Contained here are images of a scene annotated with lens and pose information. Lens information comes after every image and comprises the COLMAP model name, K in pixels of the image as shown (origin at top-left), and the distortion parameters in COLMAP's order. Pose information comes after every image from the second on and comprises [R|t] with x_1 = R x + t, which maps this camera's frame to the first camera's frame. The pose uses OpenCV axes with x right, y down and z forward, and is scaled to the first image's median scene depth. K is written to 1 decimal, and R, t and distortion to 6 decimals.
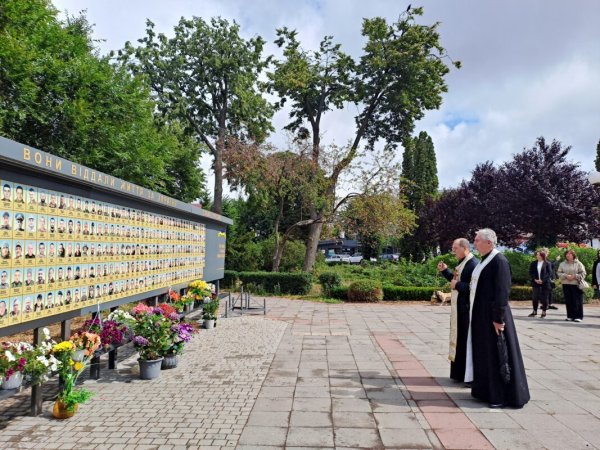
lens RADIAL K [[416.9, 0, 300.0], [0, 416.9, 225.0], [0, 0, 1]] dist [0.001120, -0.003334]
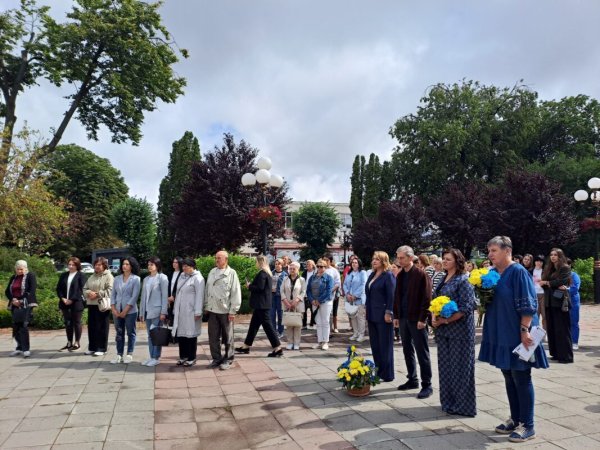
lens RADIAL K [[416.9, 0, 300.0], [0, 416.9, 225.0], [0, 0, 1]] dist [0.001120, -0.003334]
pose [[0.933709, 0.035001, 0.356317, 0.303368], [-0.026539, 0.999238, -0.028612, 0.005238], [-0.357047, 0.017259, 0.933927, 0.074786]]
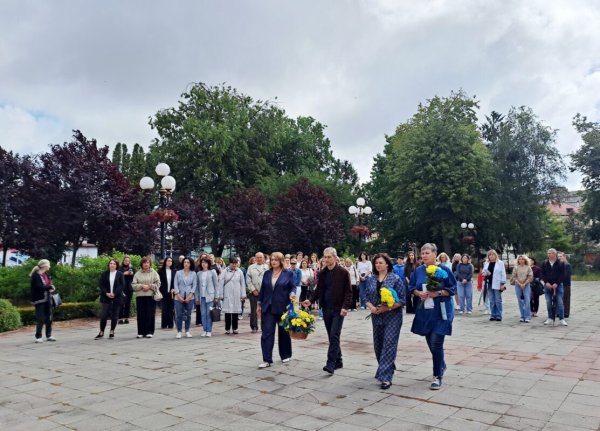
lens RADIAL K [[487.9, 0, 275.0], [0, 487.9, 215.3], [0, 0, 1]] dist [-0.000349, -0.000227]
pose [[0.551209, 0.071240, 0.831320, -0.033013], [-0.046350, 0.997424, -0.054742, 0.005682], [-0.833079, -0.008358, 0.553091, 0.079463]]
